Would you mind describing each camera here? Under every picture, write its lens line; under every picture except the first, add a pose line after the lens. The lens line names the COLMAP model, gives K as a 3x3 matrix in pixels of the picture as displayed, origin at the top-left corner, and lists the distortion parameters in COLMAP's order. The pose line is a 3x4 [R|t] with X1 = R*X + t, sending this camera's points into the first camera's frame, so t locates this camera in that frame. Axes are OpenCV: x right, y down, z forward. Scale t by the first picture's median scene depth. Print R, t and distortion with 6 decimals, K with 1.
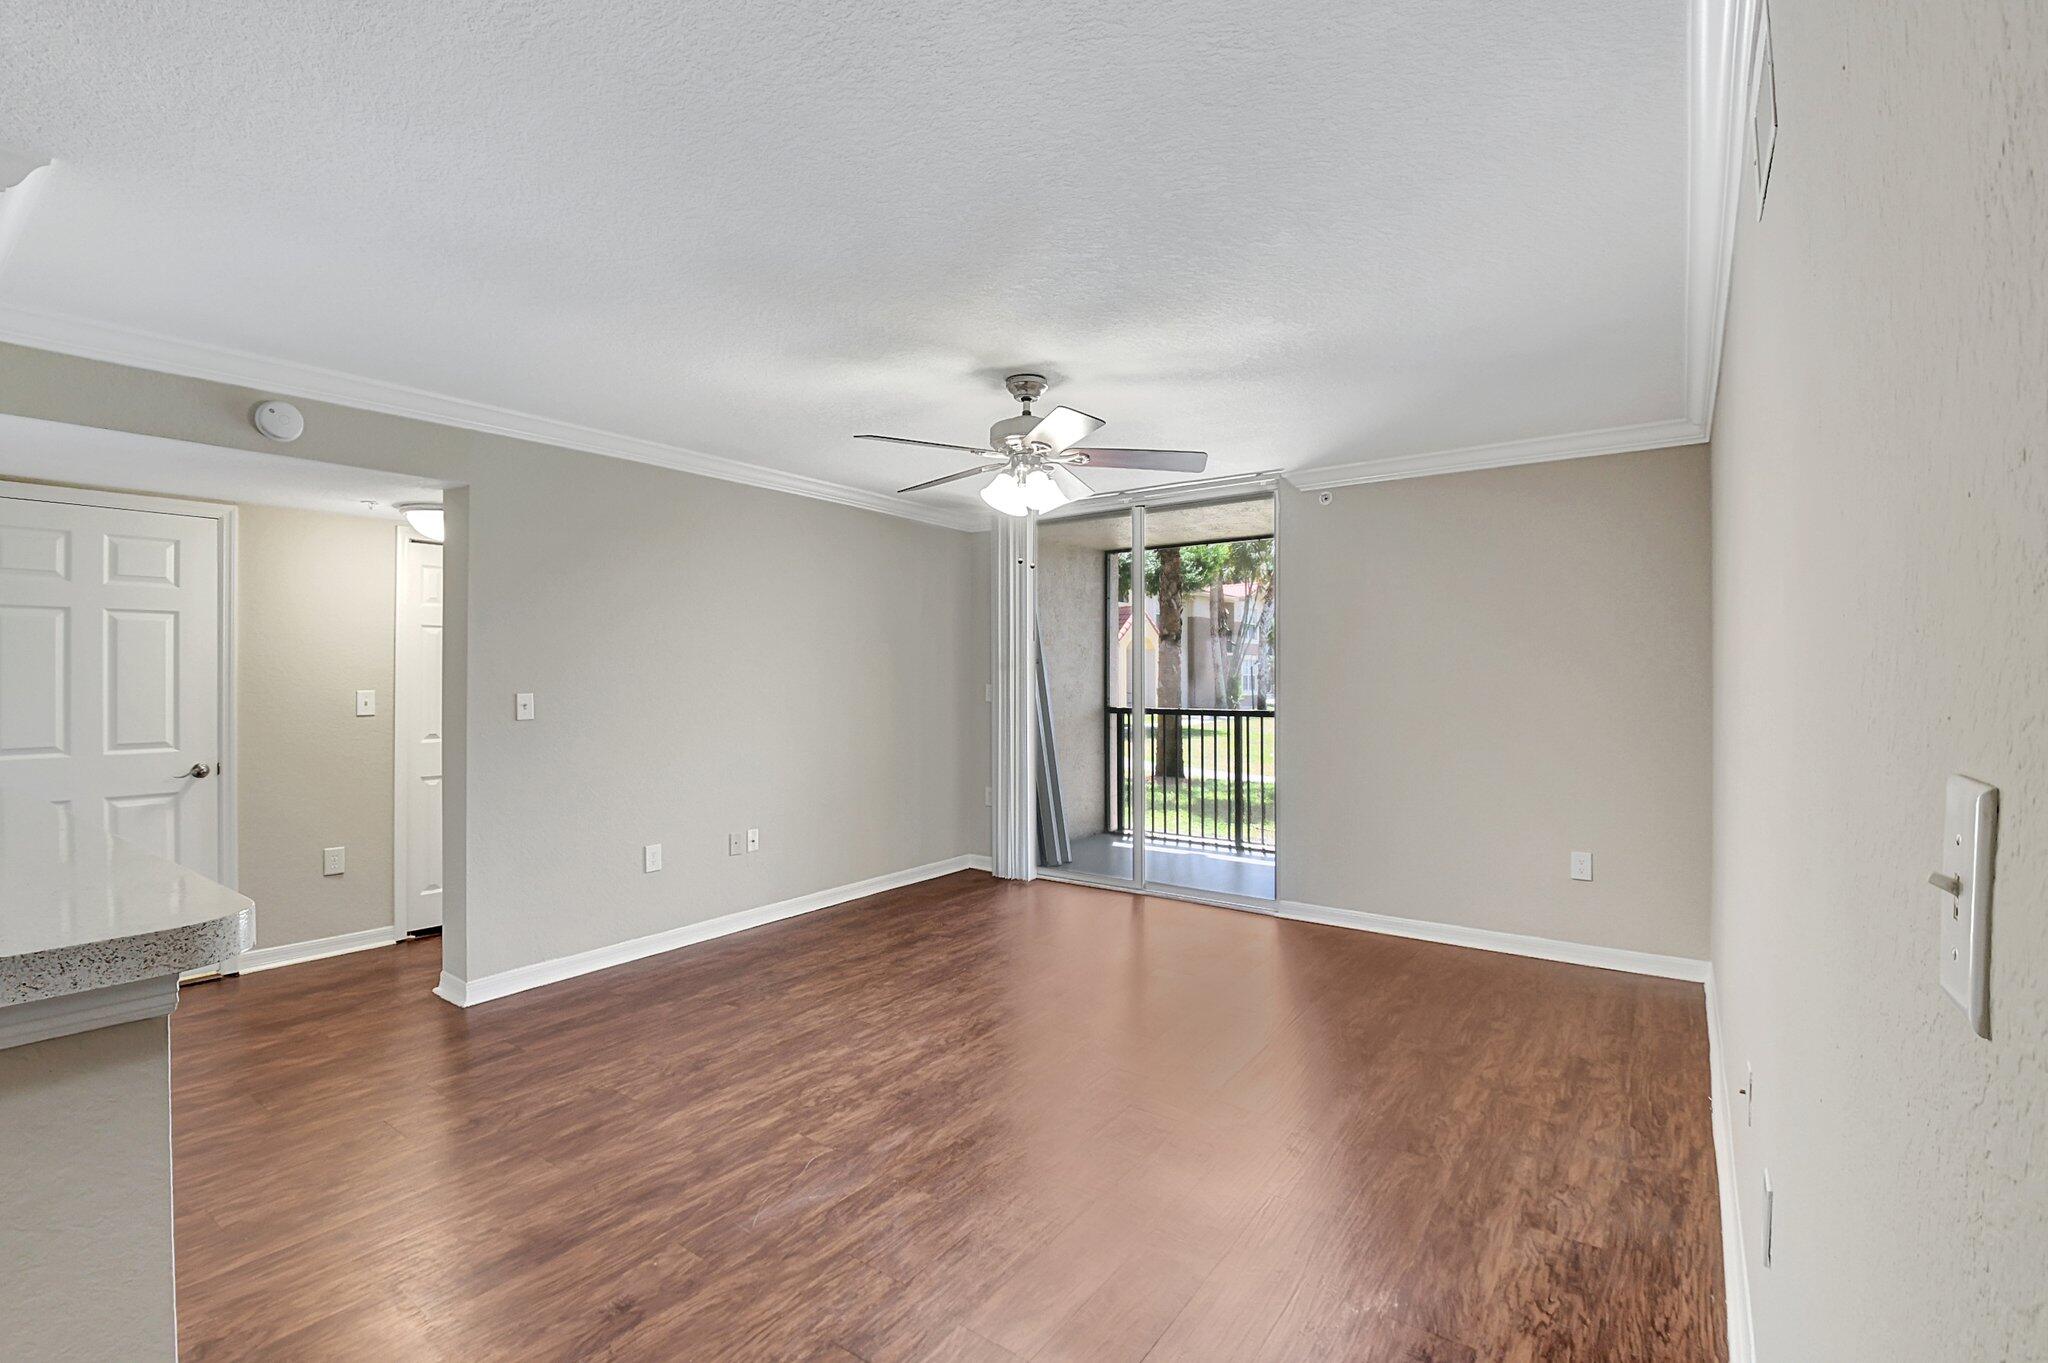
lens RADIAL K [[910.4, 0, 1016.0], [0, 910.4, 666.1], [0, 0, 1]] dist [0.011660, -0.011657]
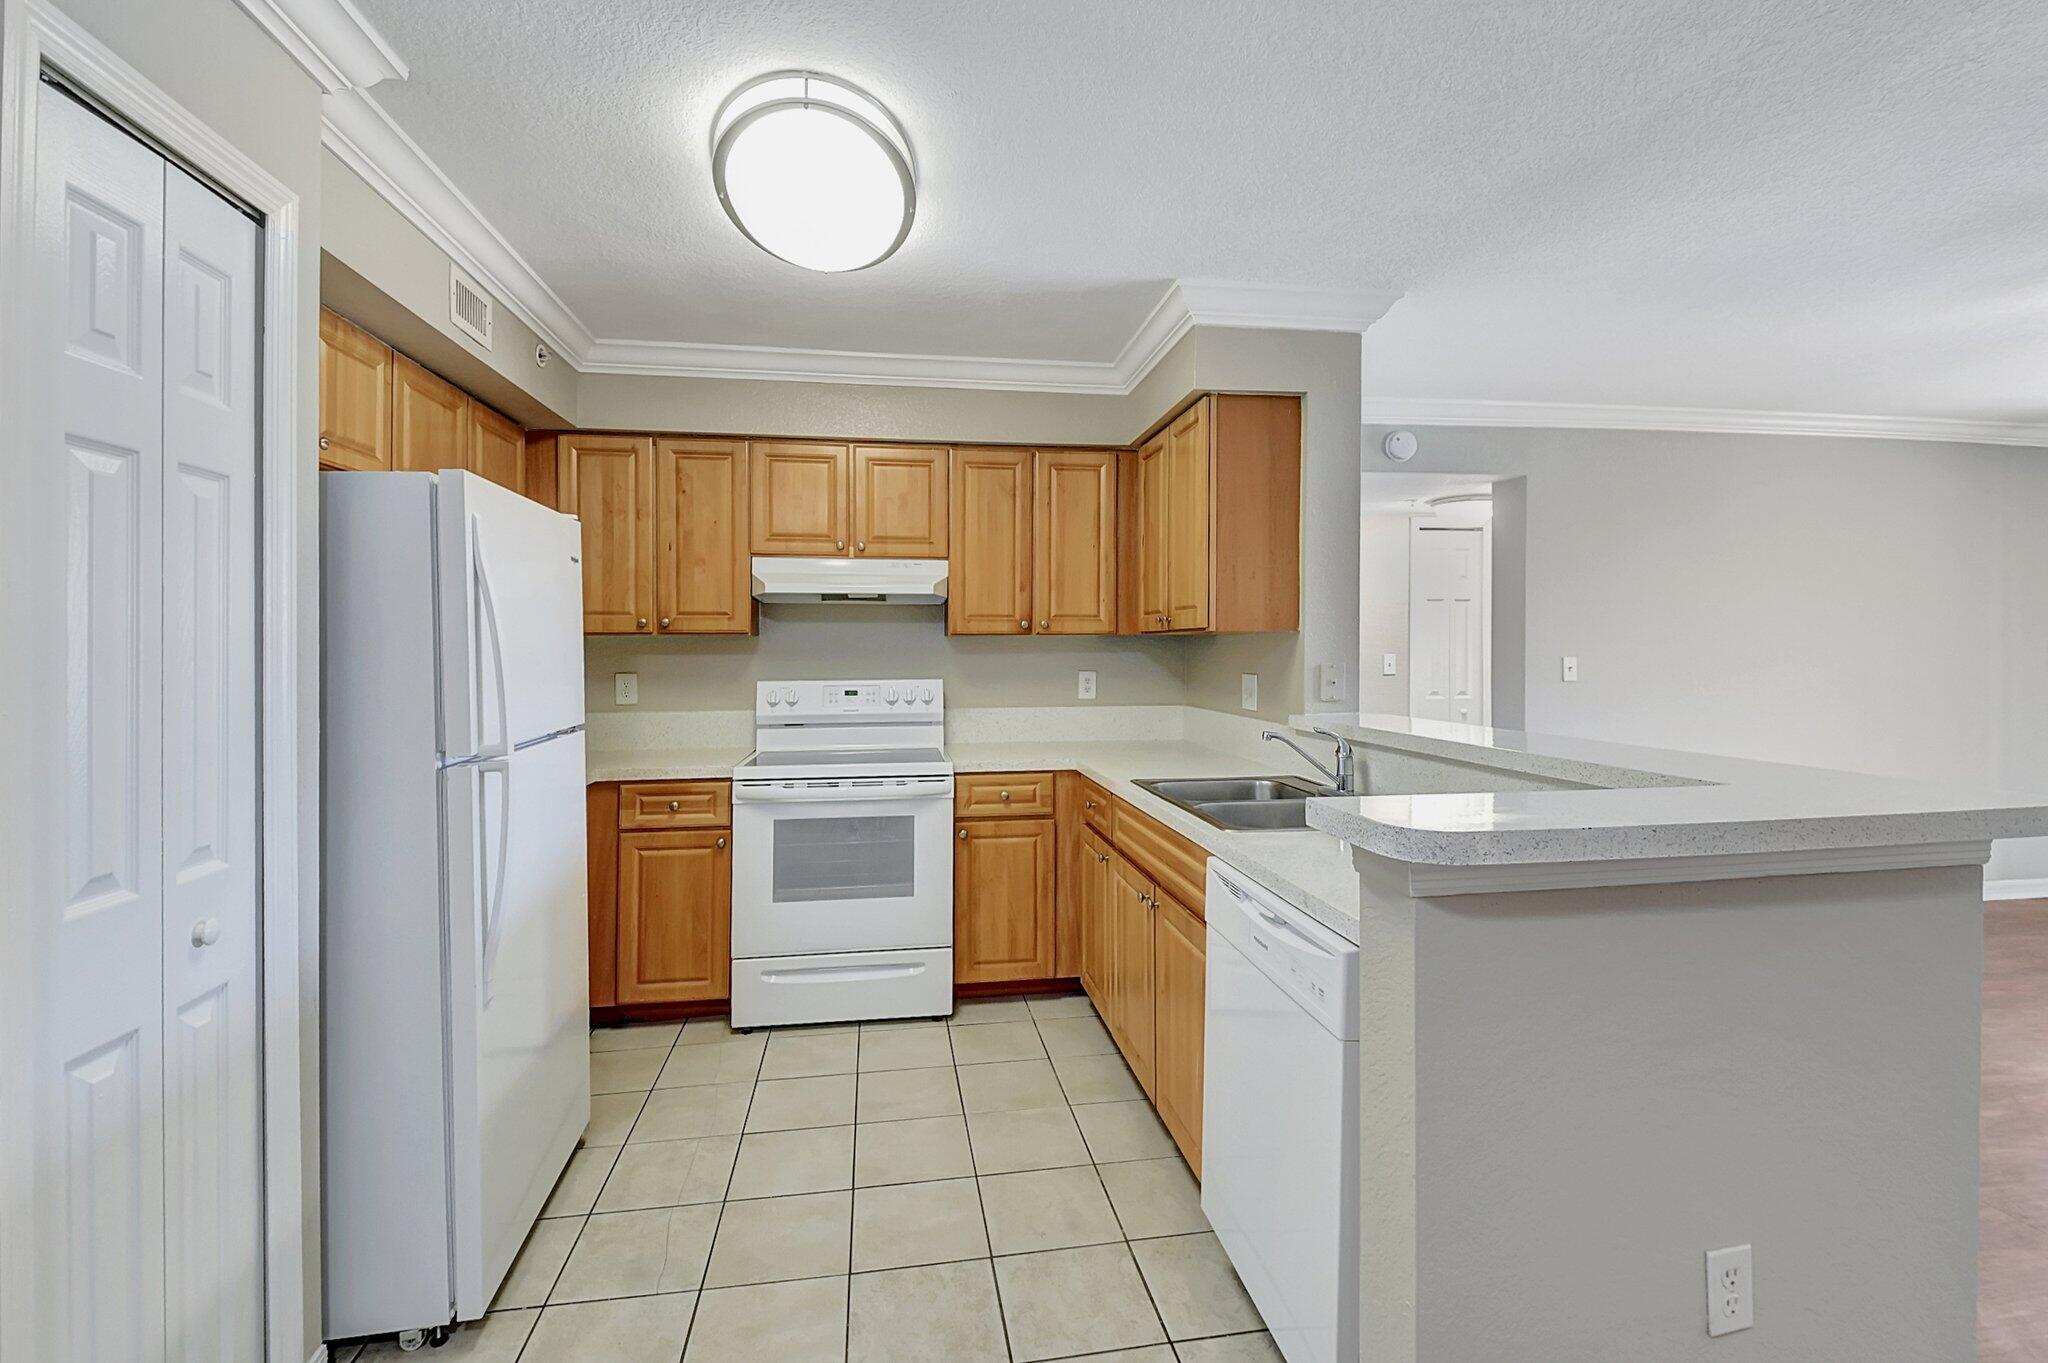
lens RADIAL K [[910.4, 0, 1014.2], [0, 910.4, 641.3], [0, 0, 1]] dist [0.011660, -0.011657]
pose [[0.700713, -0.004247, -0.713430, -0.259982], [0.011846, 0.999914, 0.005683, -0.004474], [0.713345, -0.012434, 0.700703, -0.306547]]
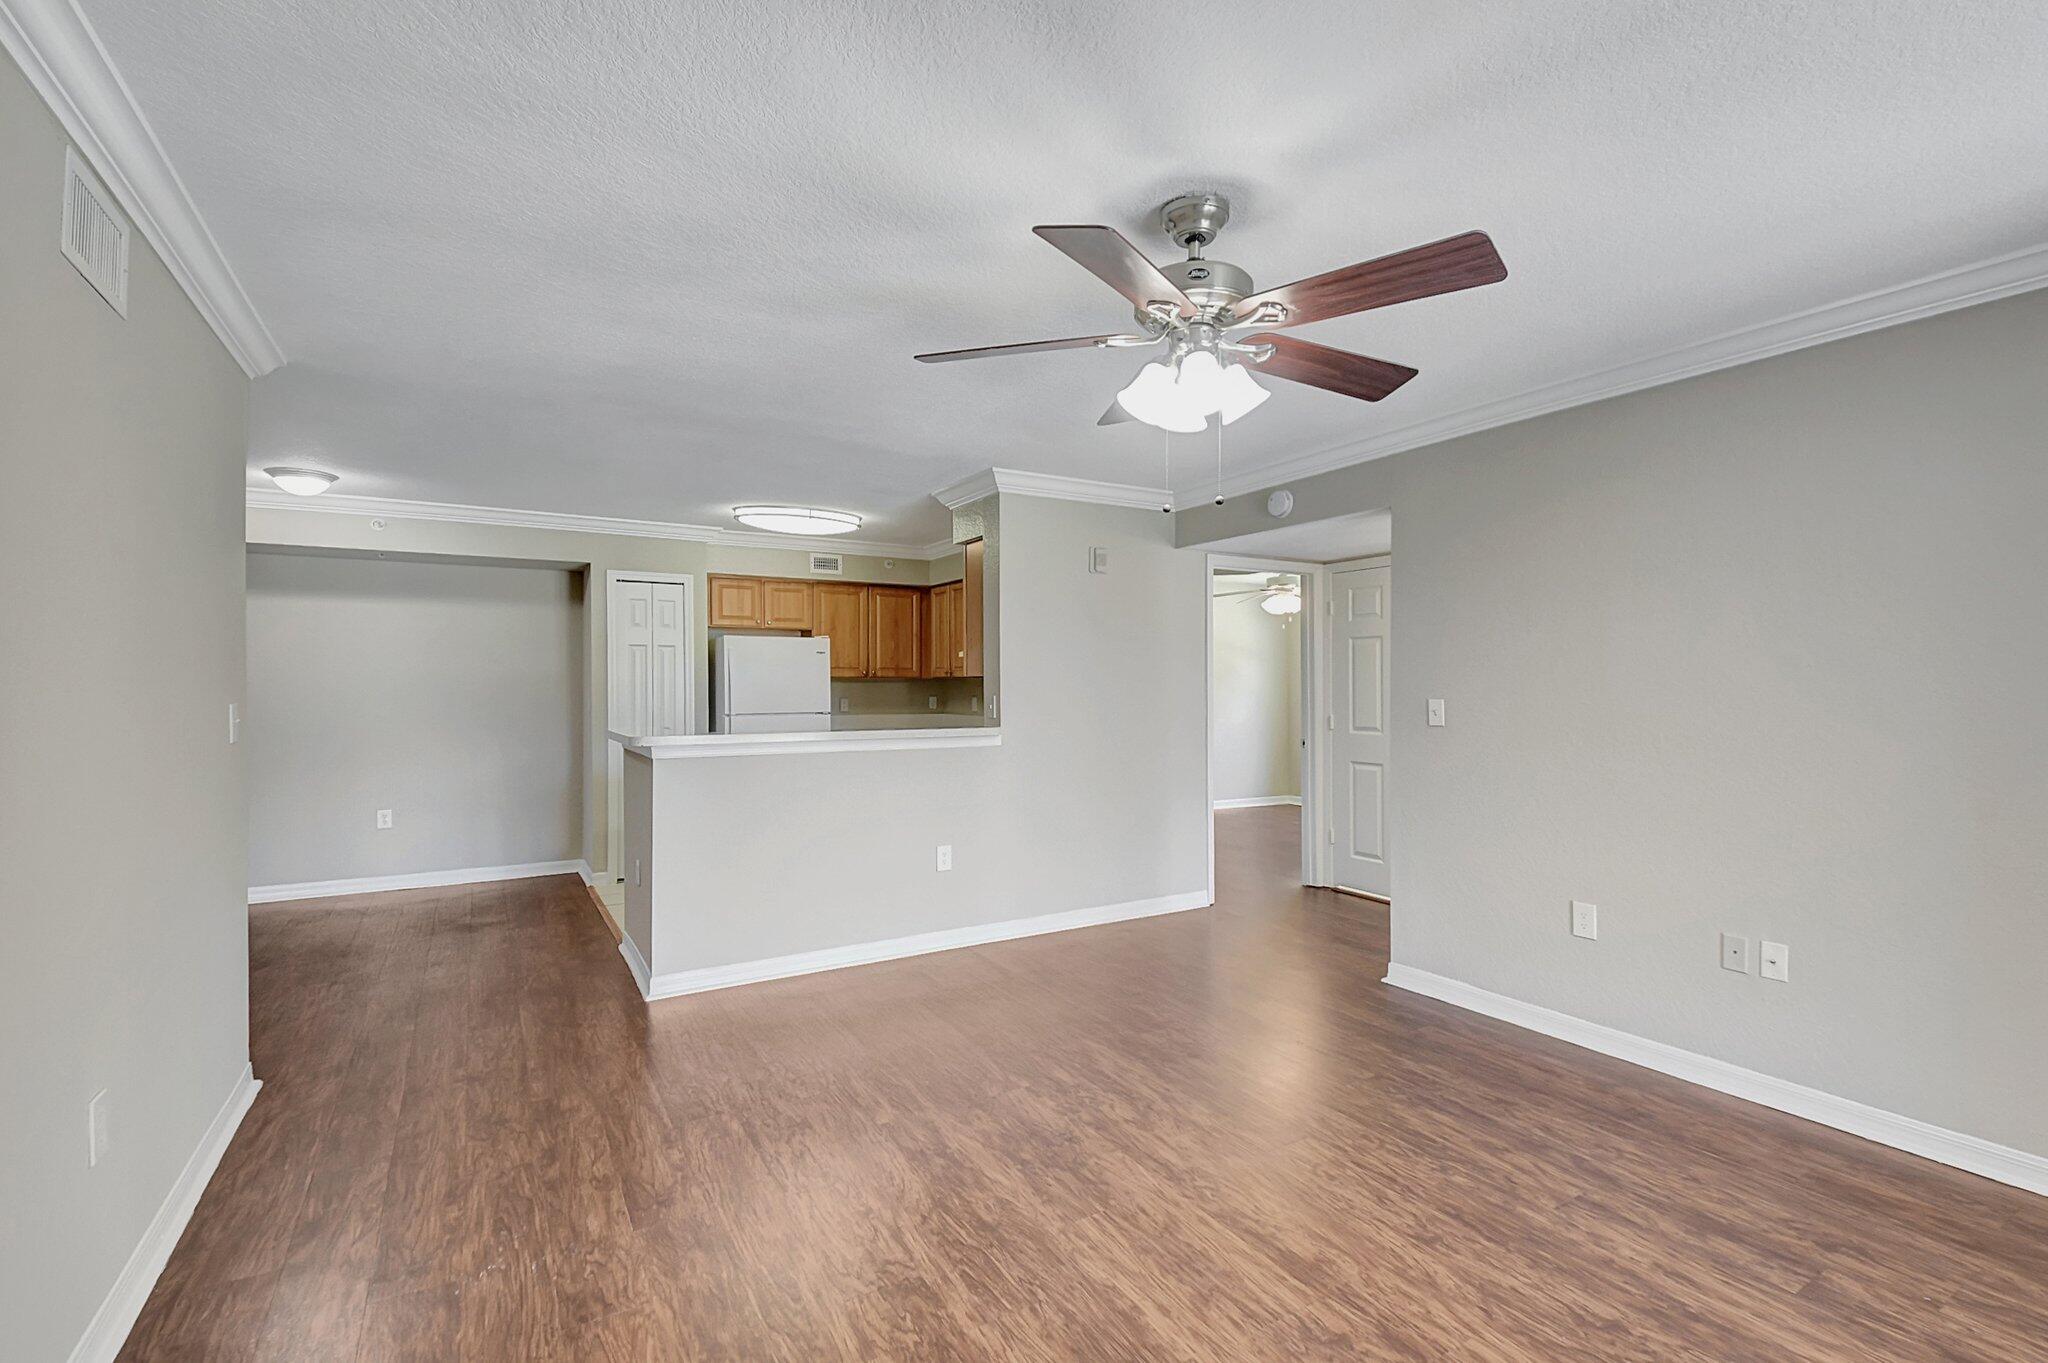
lens RADIAL K [[910.4, 0, 1035.2], [0, 910.4, 699.7], [0, 0, 1]] dist [0.011660, -0.011657]
pose [[-0.390459, 0.022502, -0.920345, 0.658343], [0.014884, 0.999725, 0.018128, 0.005625], [0.920500, -0.006620, -0.390686, 1.194733]]
